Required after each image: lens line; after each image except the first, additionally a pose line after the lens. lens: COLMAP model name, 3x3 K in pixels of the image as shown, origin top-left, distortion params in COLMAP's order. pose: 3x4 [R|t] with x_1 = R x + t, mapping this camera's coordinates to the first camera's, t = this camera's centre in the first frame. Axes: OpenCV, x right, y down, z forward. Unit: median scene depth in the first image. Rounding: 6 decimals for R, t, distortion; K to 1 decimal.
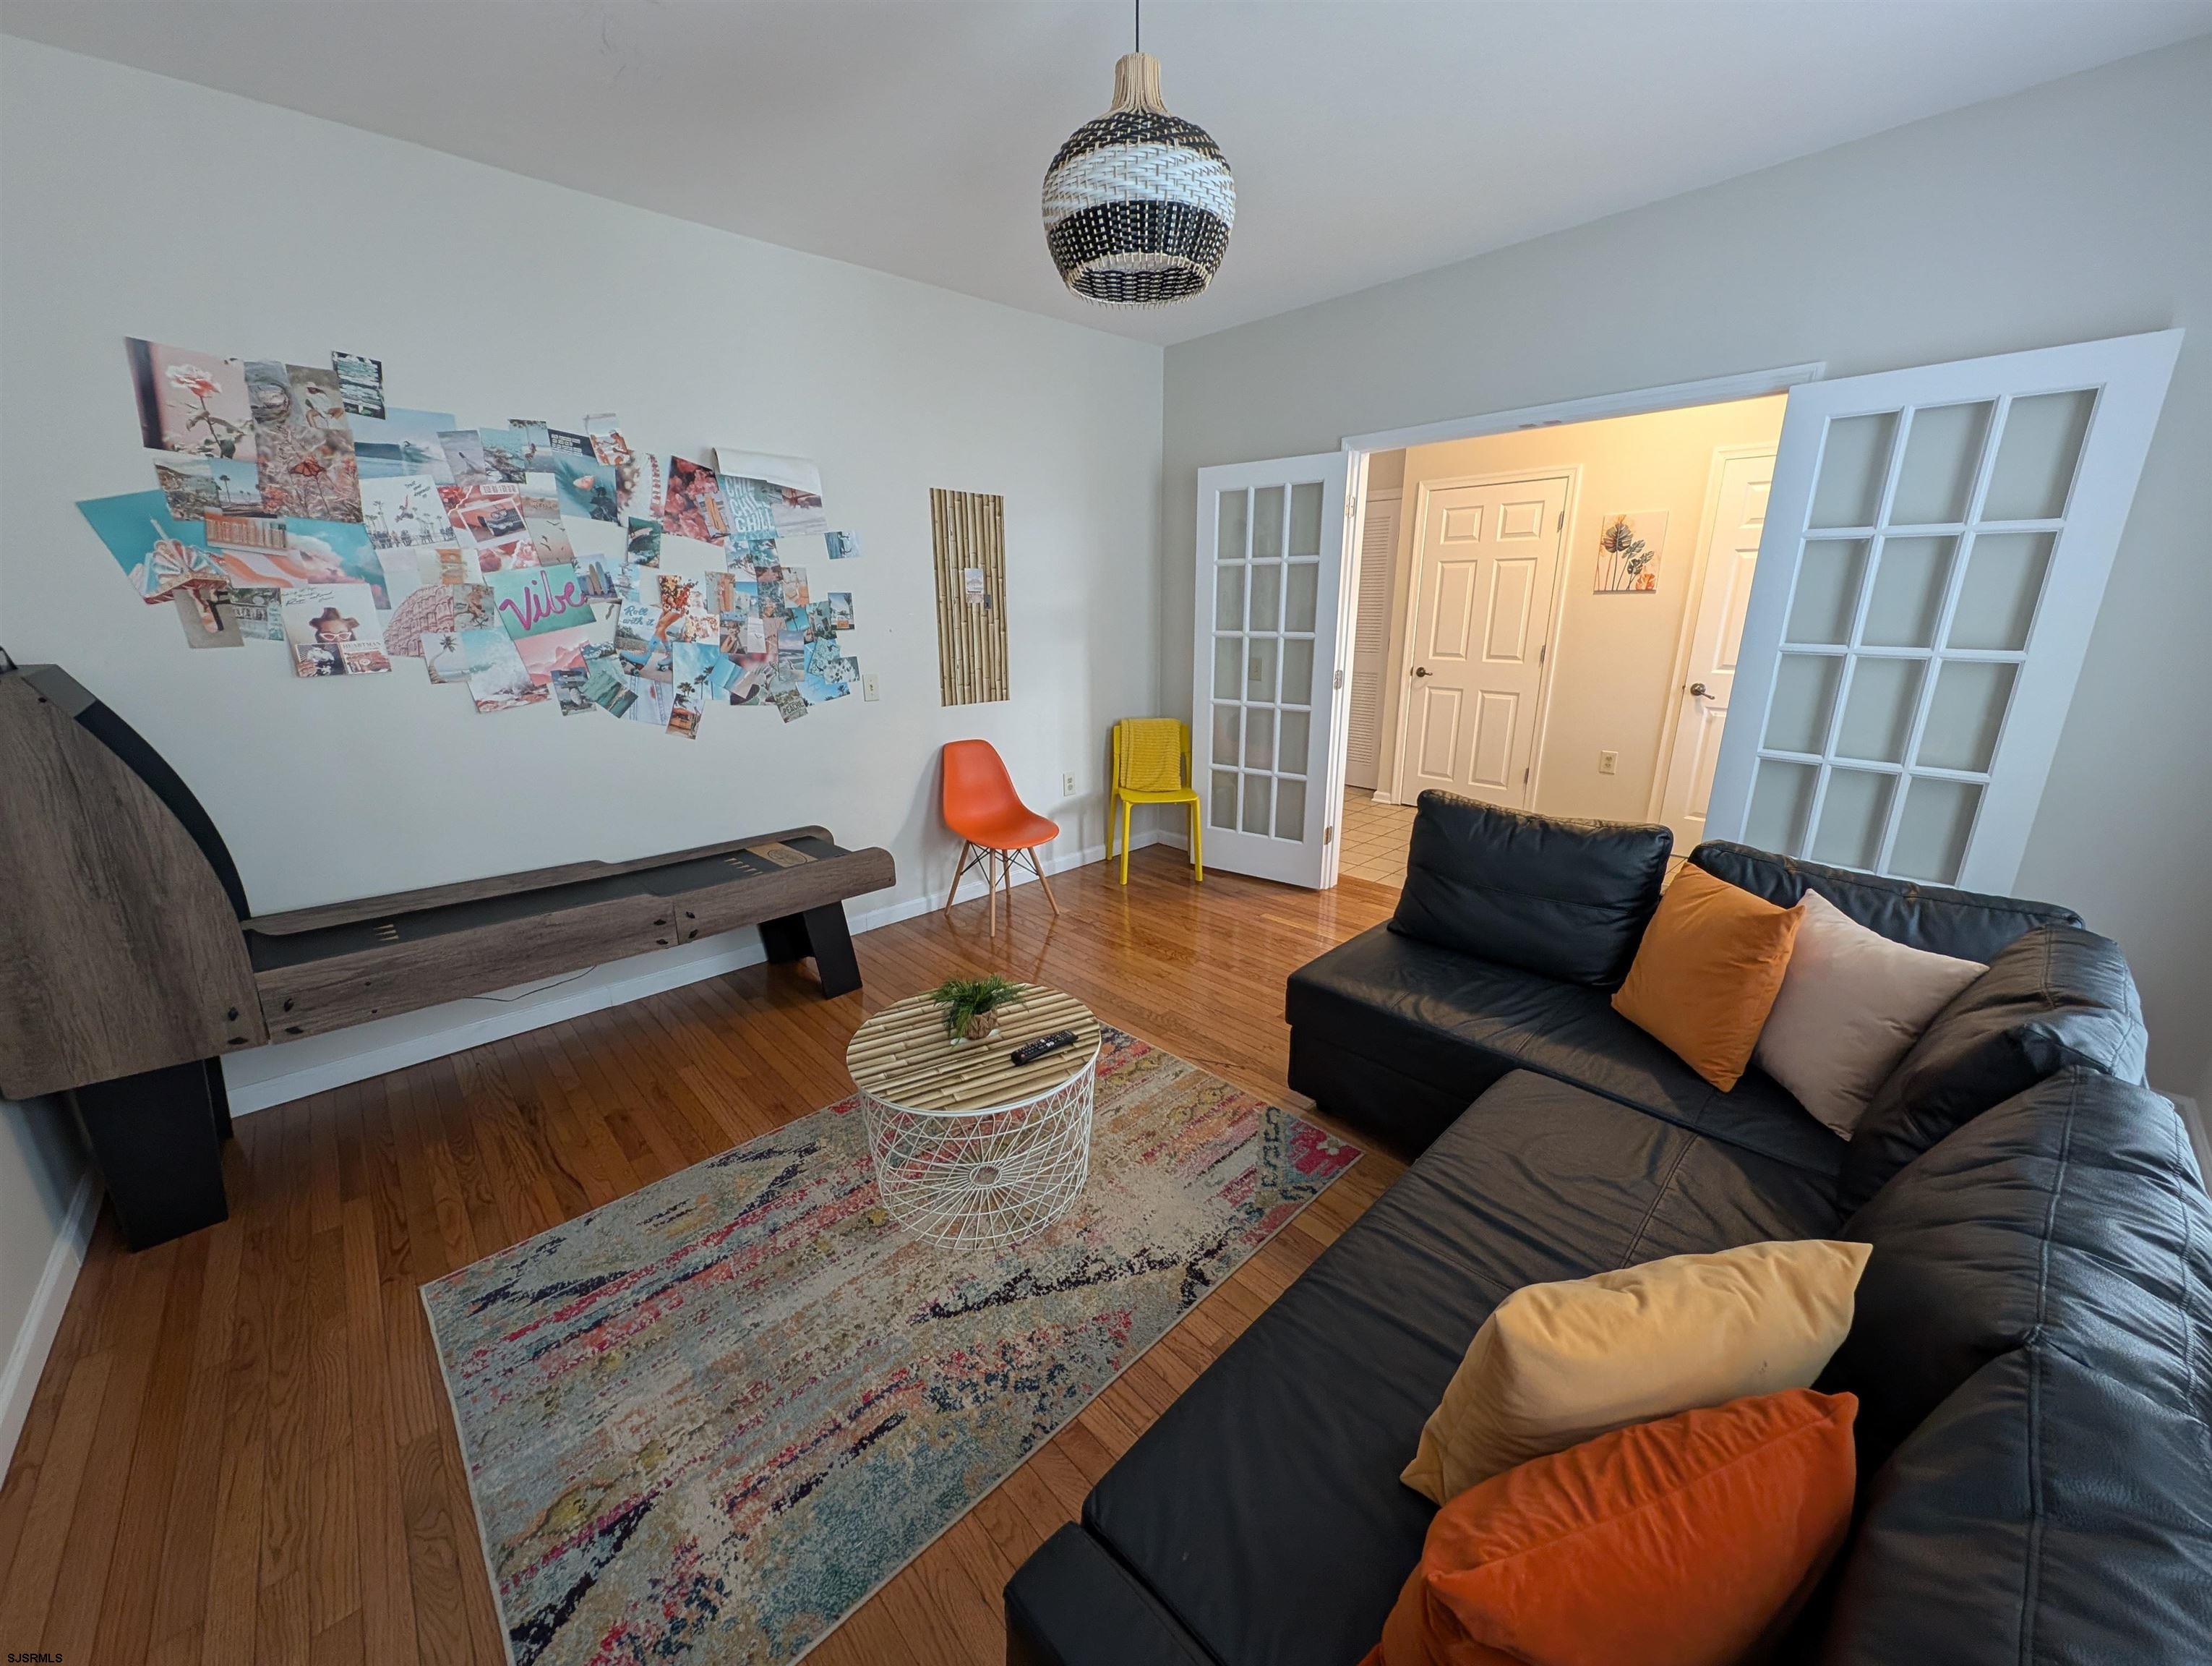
lens RADIAL K [[828.0, 0, 1109.1], [0, 828.0, 833.6], [0, 0, 1]] dist [0.000851, -0.001172]
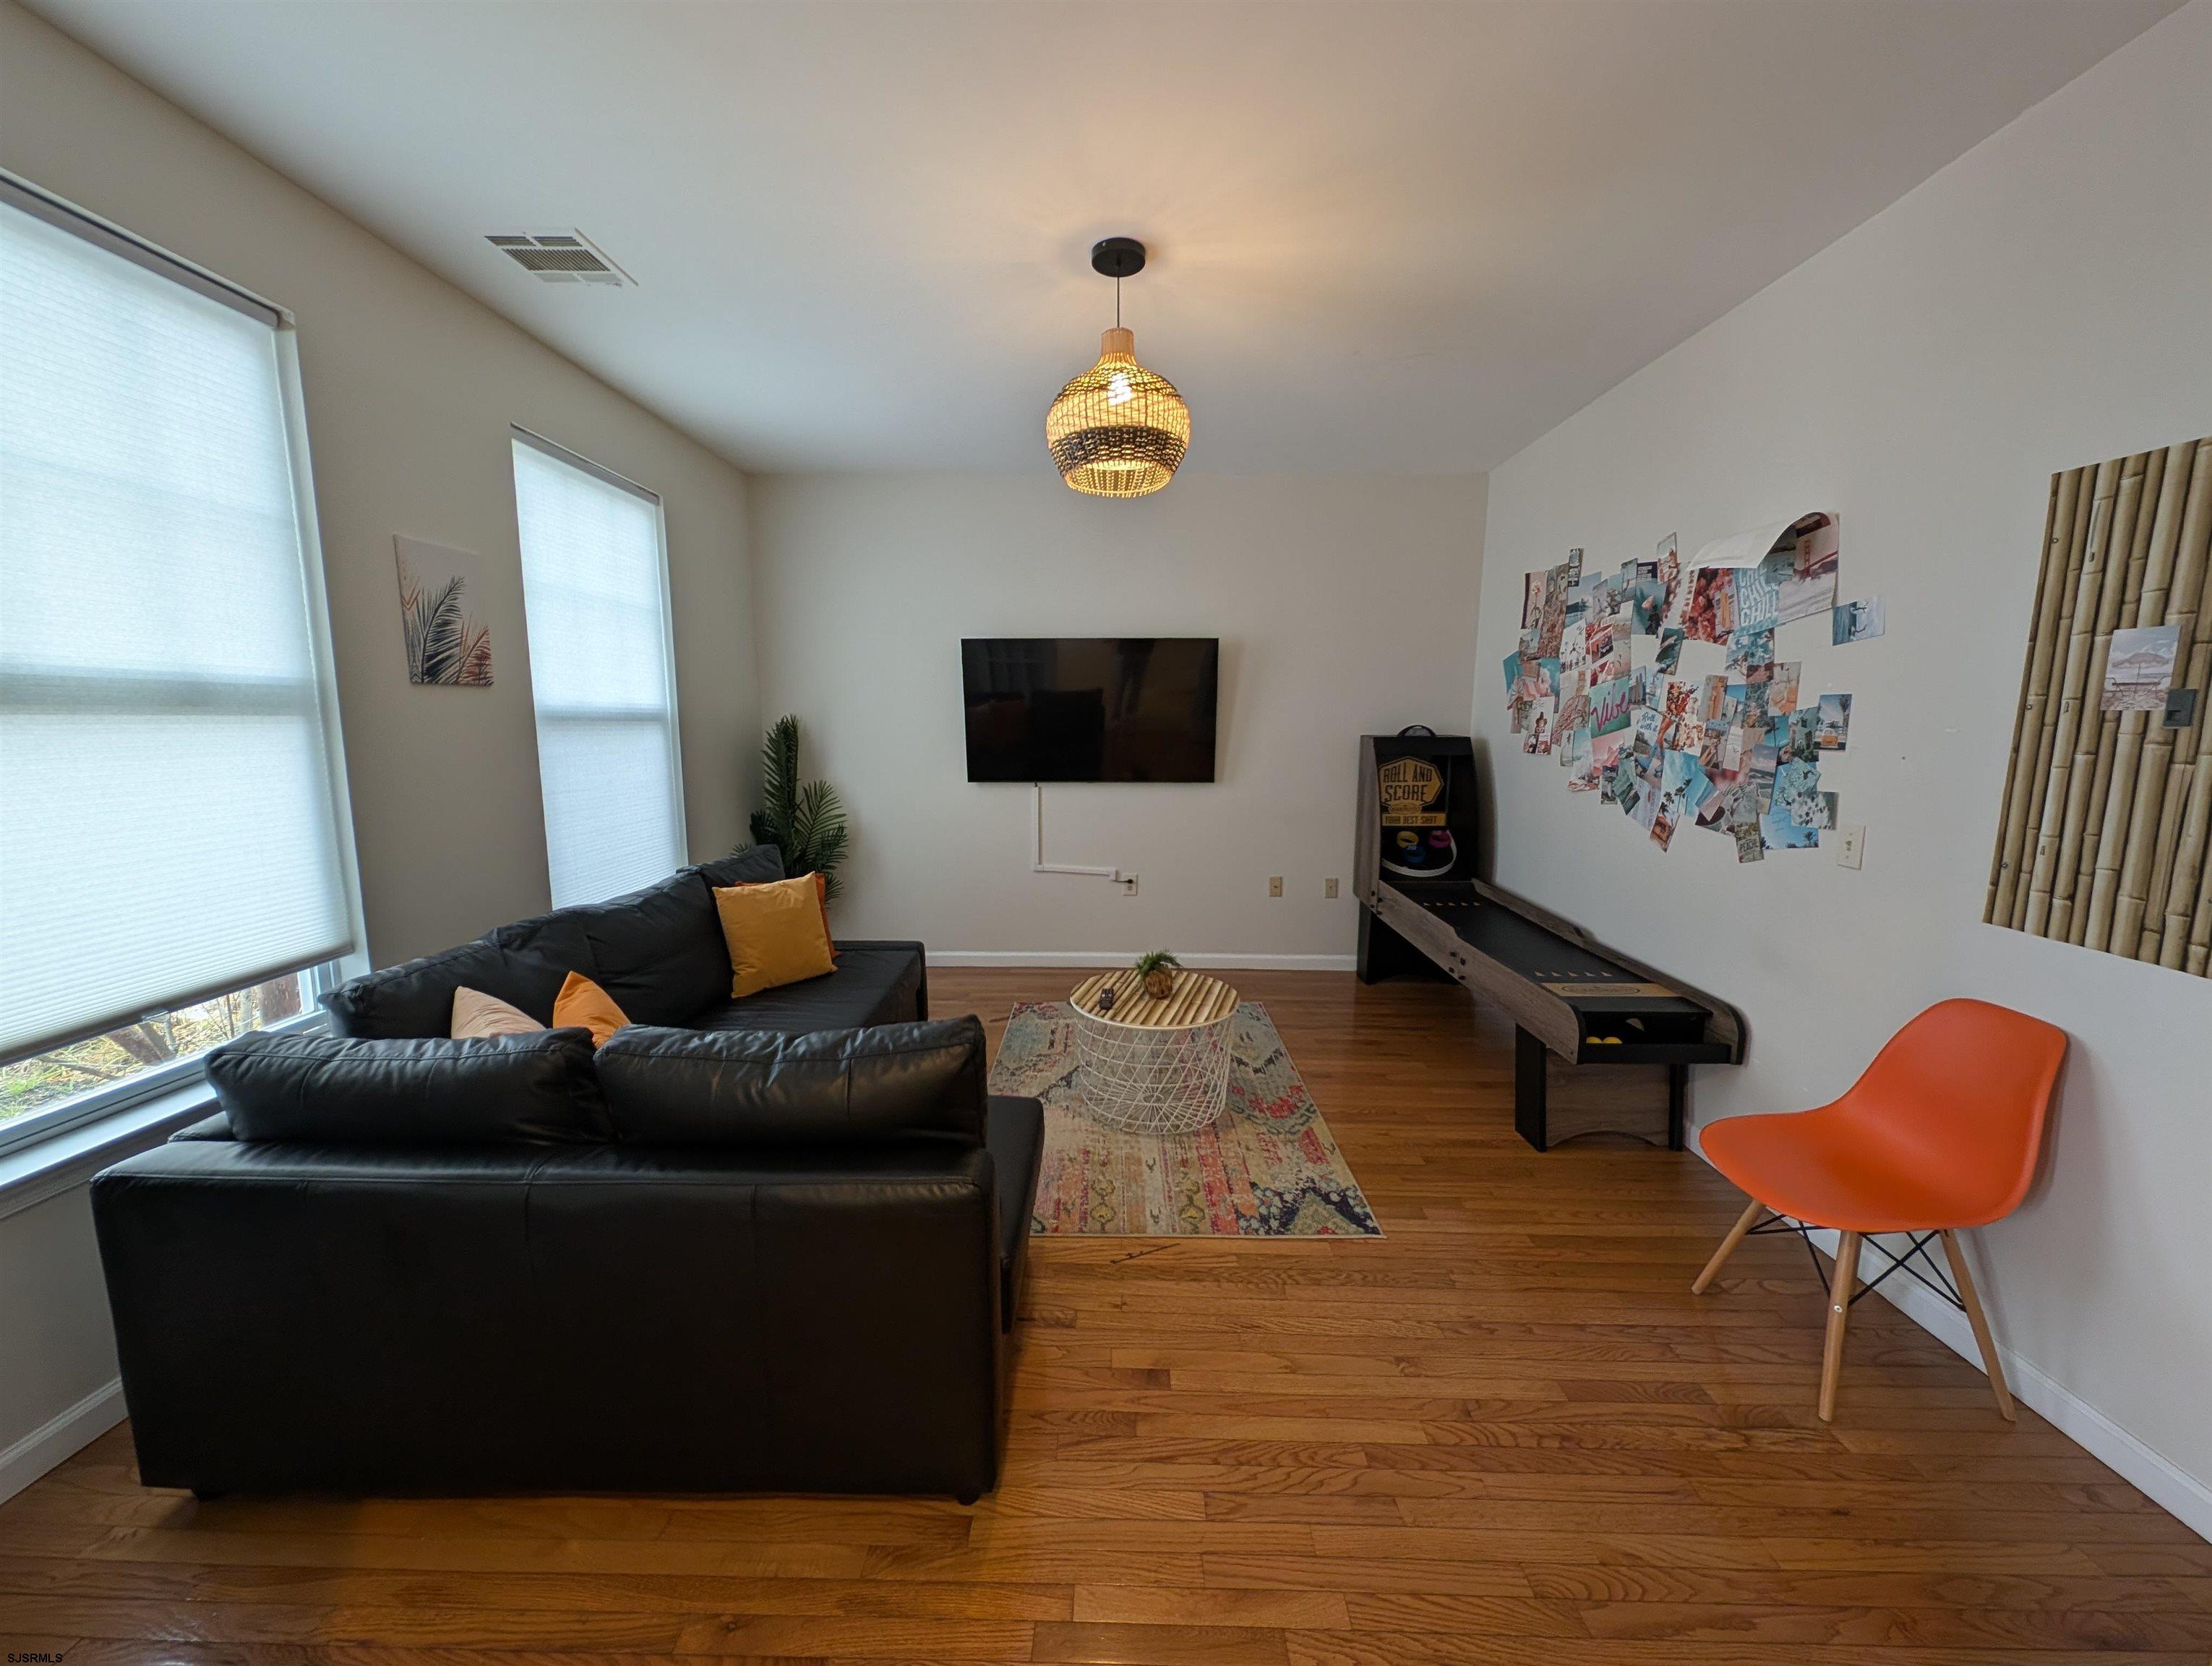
lens RADIAL K [[828.0, 0, 1105.0], [0, 828.0, 827.8], [0, 0, 1]] dist [0.000851, -0.001172]
pose [[-0.701443, 0.099419, -0.705758, 0.629503], [-0.193937, 0.926235, 0.323228, -0.336791], [0.685833, 0.363599, -0.630420, 1.212741]]
